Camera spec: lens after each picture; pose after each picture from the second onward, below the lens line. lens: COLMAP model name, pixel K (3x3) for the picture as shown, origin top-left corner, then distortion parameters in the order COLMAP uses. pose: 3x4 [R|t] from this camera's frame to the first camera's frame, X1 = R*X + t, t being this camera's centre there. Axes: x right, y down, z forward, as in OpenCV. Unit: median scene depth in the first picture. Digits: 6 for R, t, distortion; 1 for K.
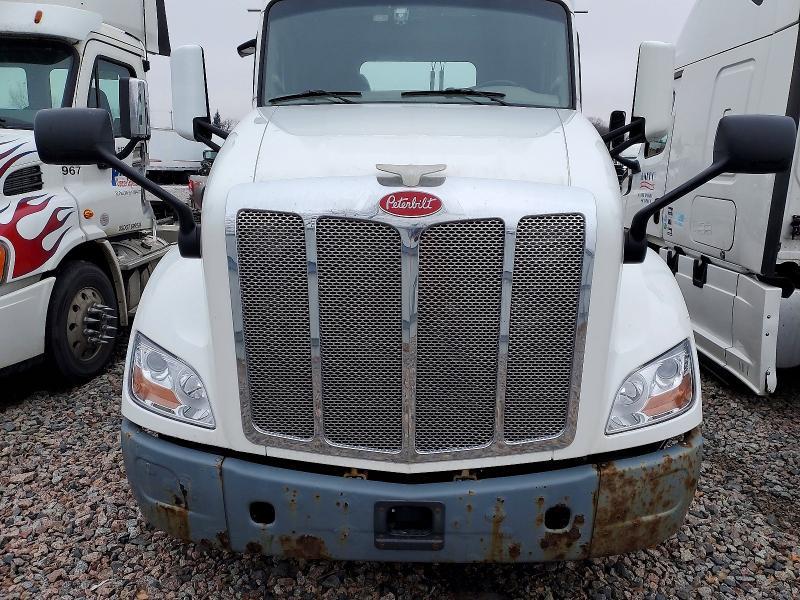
lens RADIAL K [[591.6, 0, 400.0], [0, 591.6, 300.0], [0, 0, 1]] dist [0.005605, -0.001578]
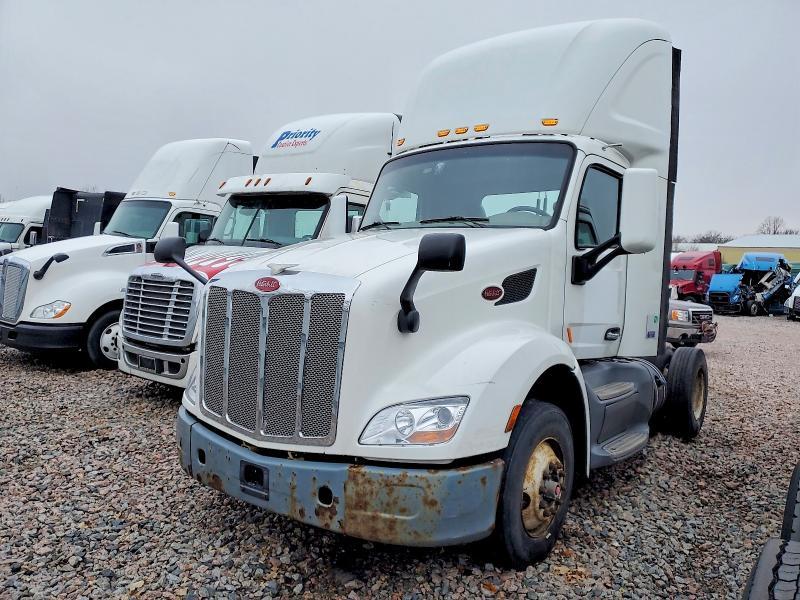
lens RADIAL K [[601.4, 0, 401.3], [0, 601.4, 283.0], [0, 0, 1]] dist [-0.049862, -0.001226]
pose [[0.825179, 0.019957, -0.564519, 1.242227], [-0.146192, 0.972872, -0.179301, 0.089844], [0.545626, 0.230484, 0.805710, -0.218103]]
